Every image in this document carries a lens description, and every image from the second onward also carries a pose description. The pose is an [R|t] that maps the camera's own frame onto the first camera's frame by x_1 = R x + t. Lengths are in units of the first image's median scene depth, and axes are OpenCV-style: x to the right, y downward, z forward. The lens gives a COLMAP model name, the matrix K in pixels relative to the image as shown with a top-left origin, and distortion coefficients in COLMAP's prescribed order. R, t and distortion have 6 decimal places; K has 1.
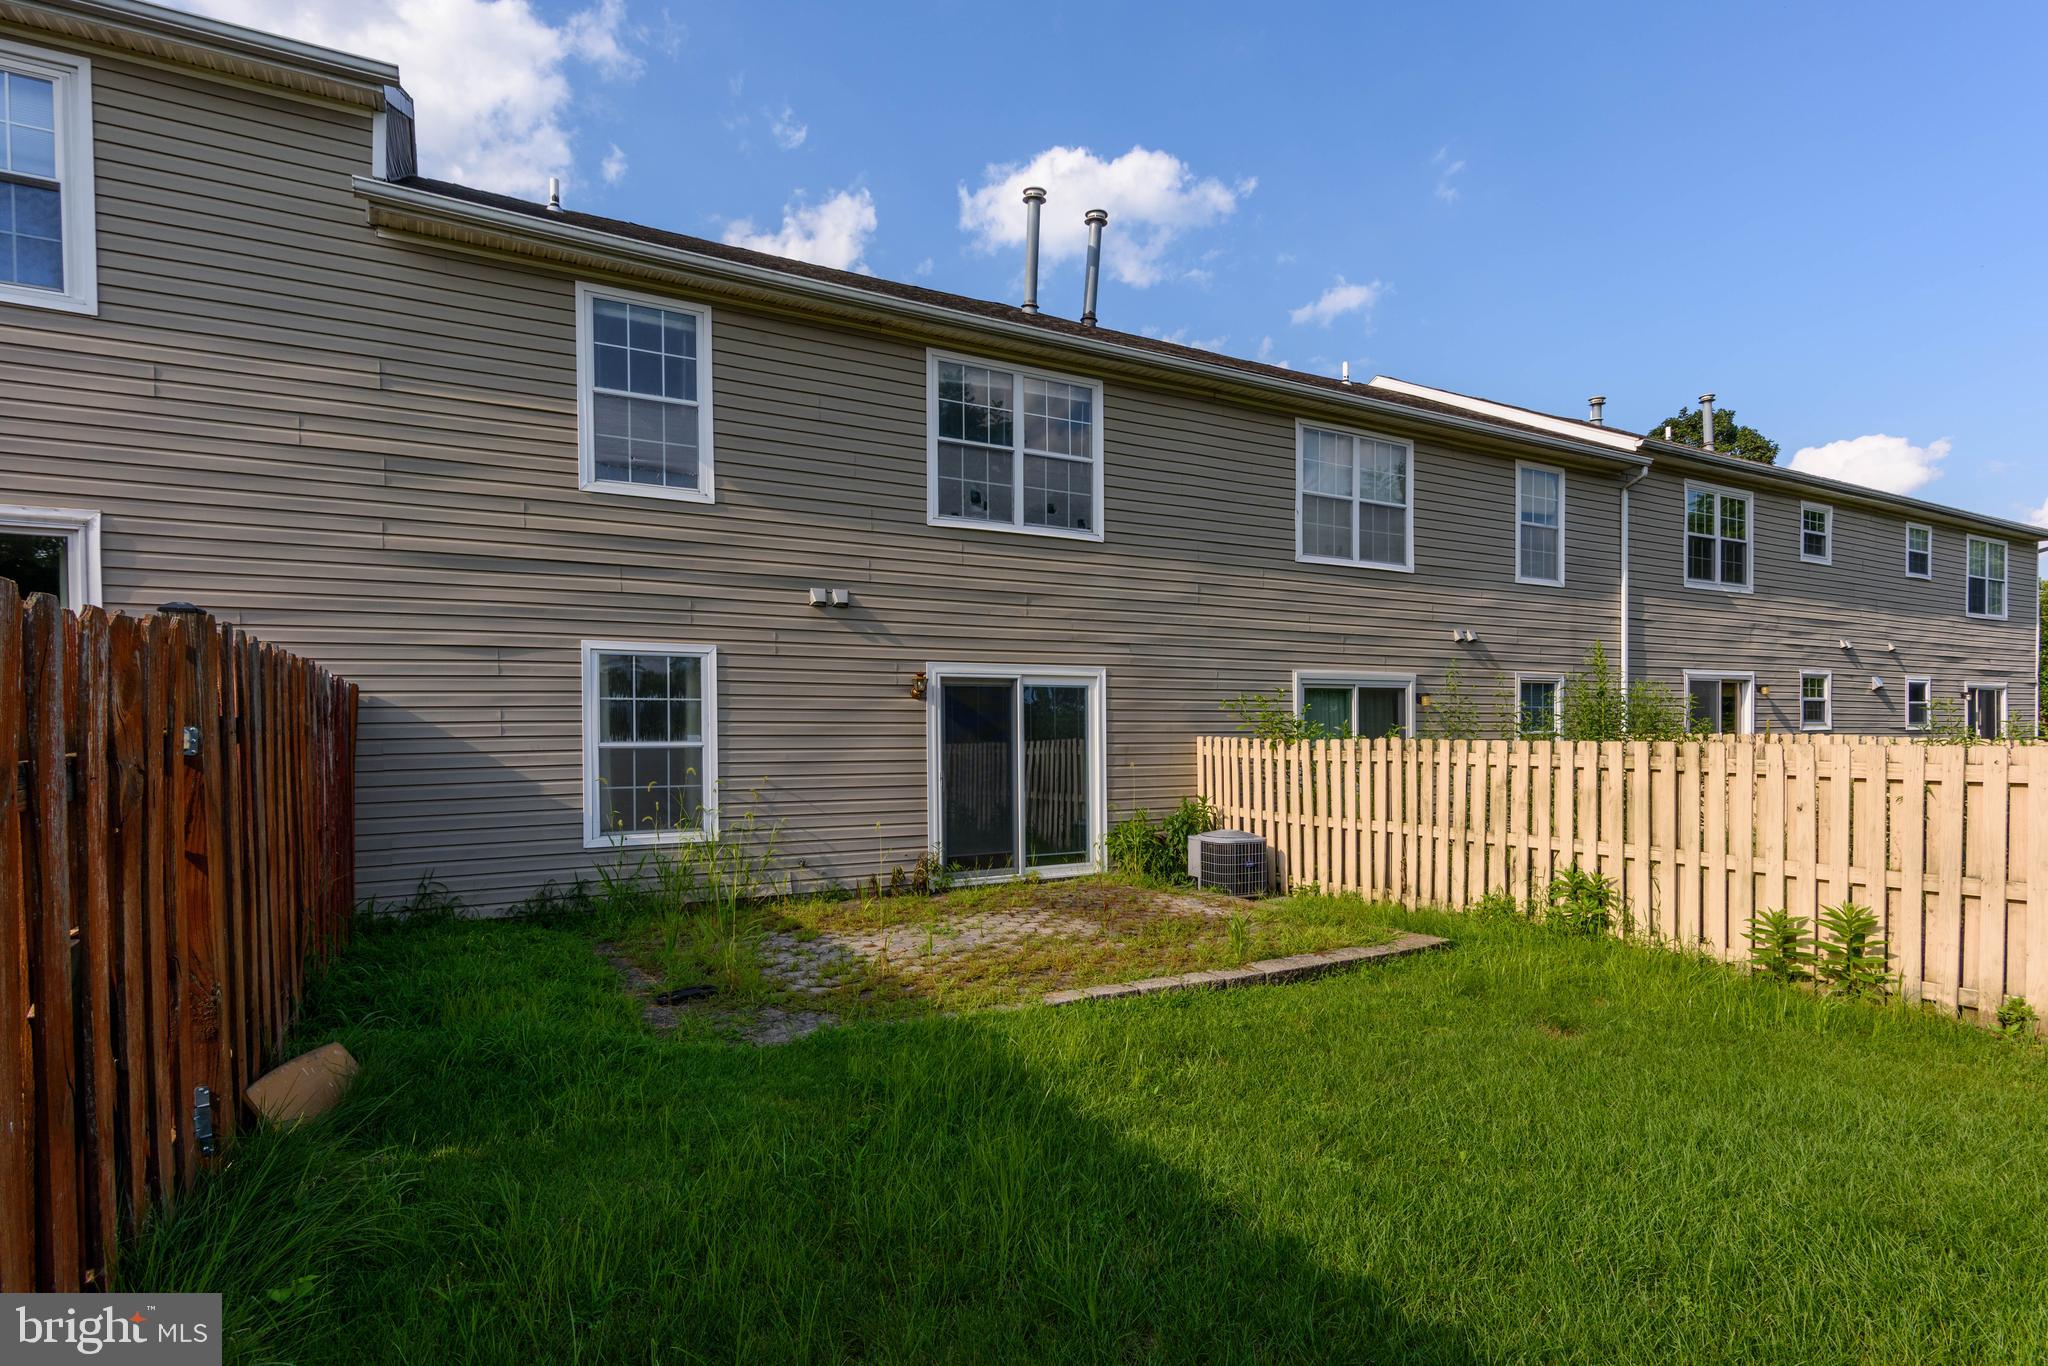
lens RADIAL K [[1029.4, 0, 1023.2], [0, 1029.4, 751.6], [0, 0, 1]] dist [0.004322, -0.001471]
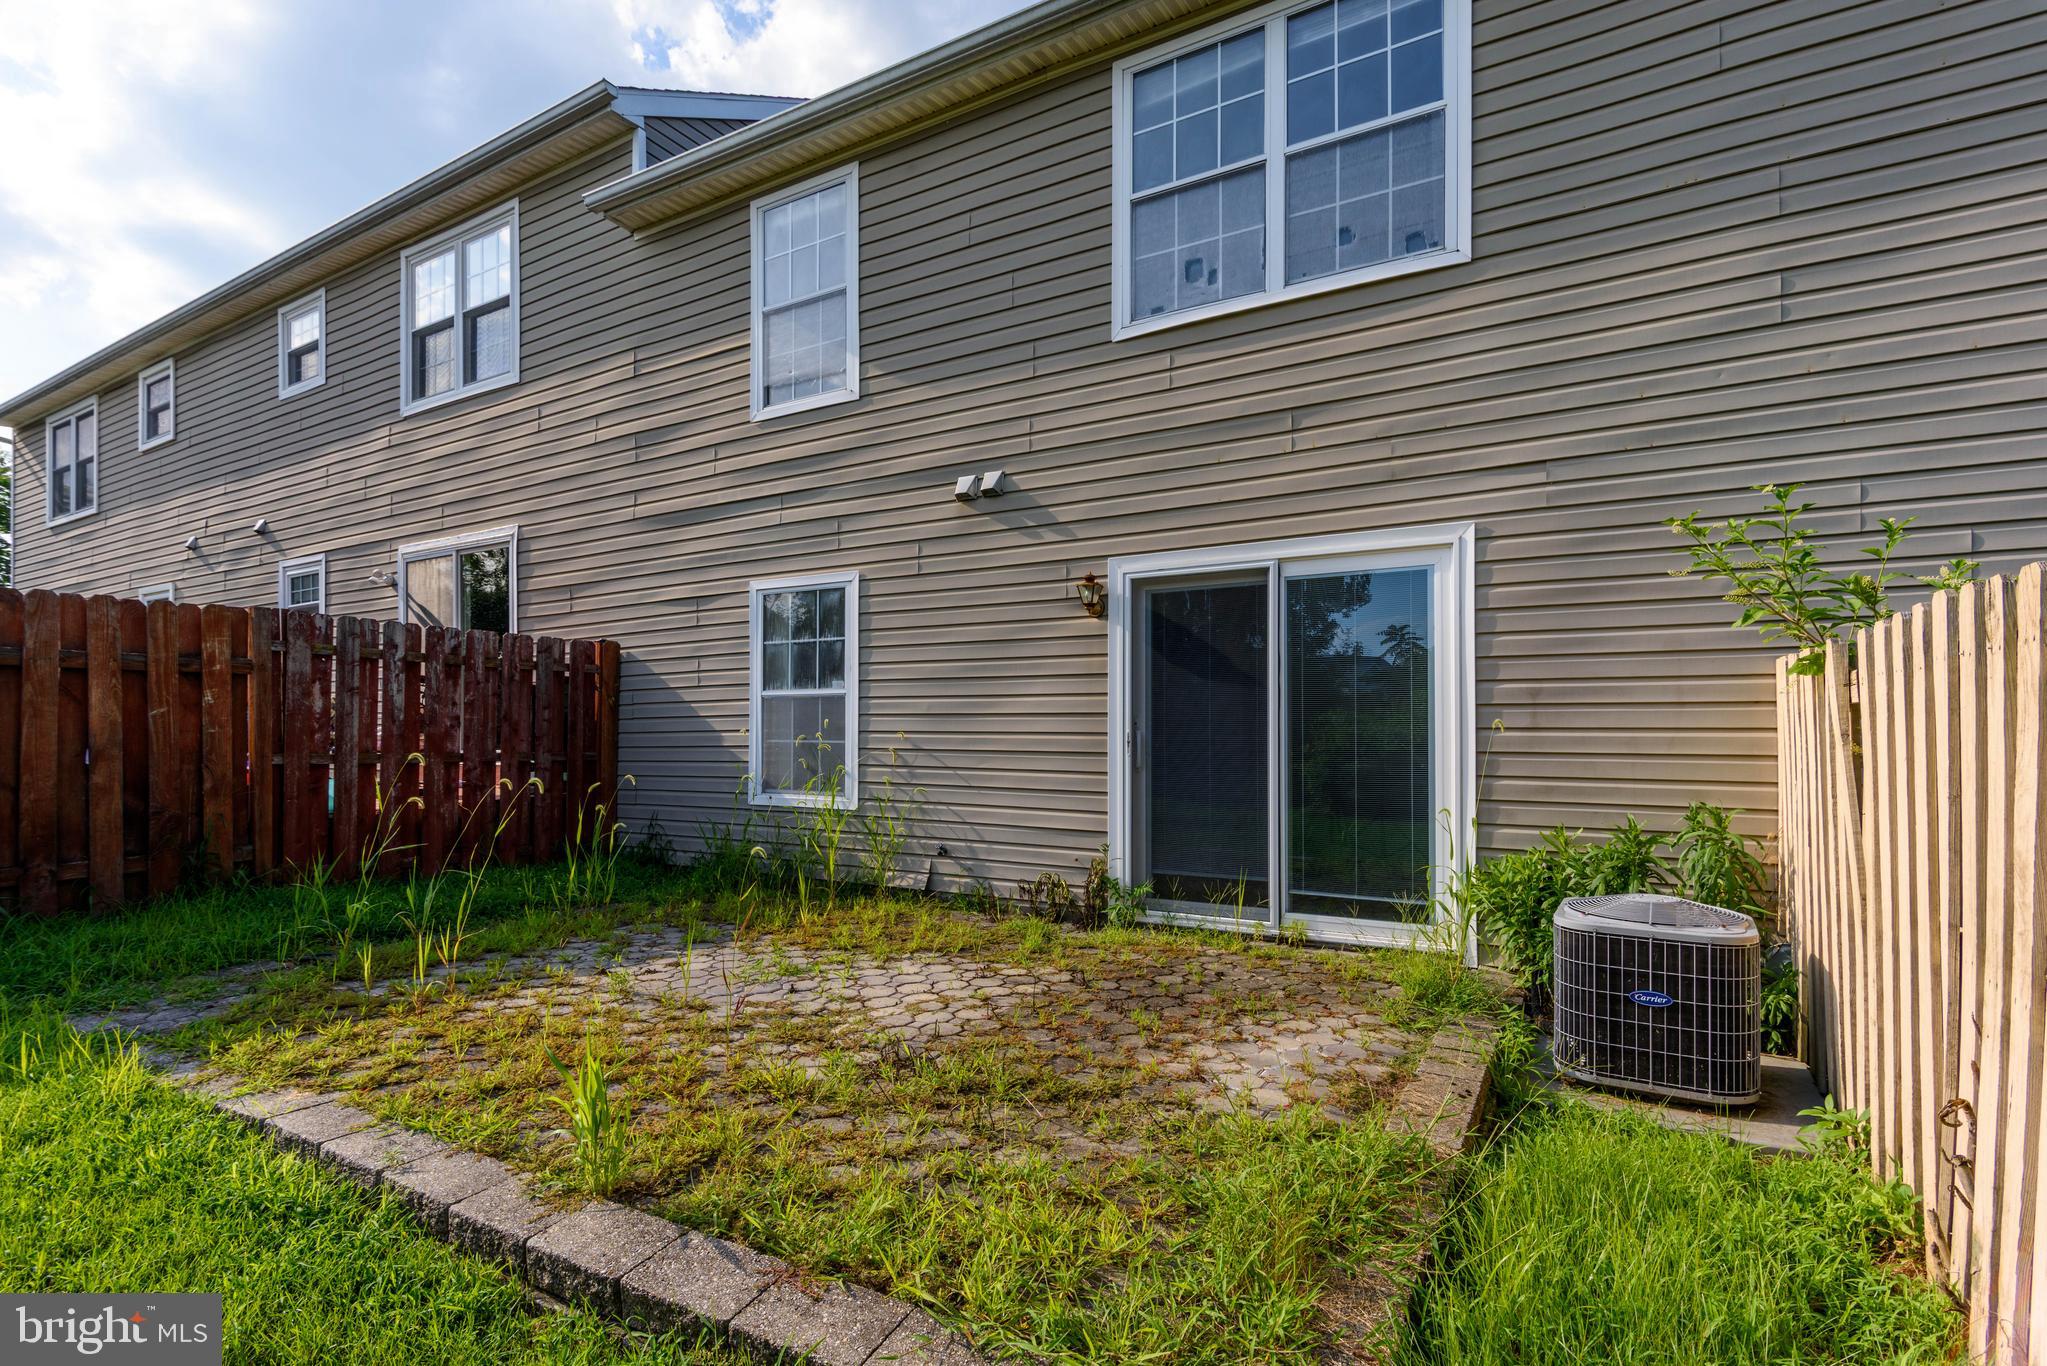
lens RADIAL K [[1010.7, 0, 1025.7], [0, 1010.7, 728.2], [0, 0, 1]] dist [0.002789, 0.000079]
pose [[0.498616, 0.001839, -0.866821, 0.463665], [-0.018825, 0.999785, -0.008707, 0.026379], [0.866618, 0.020660, 0.498544, 0.716348]]
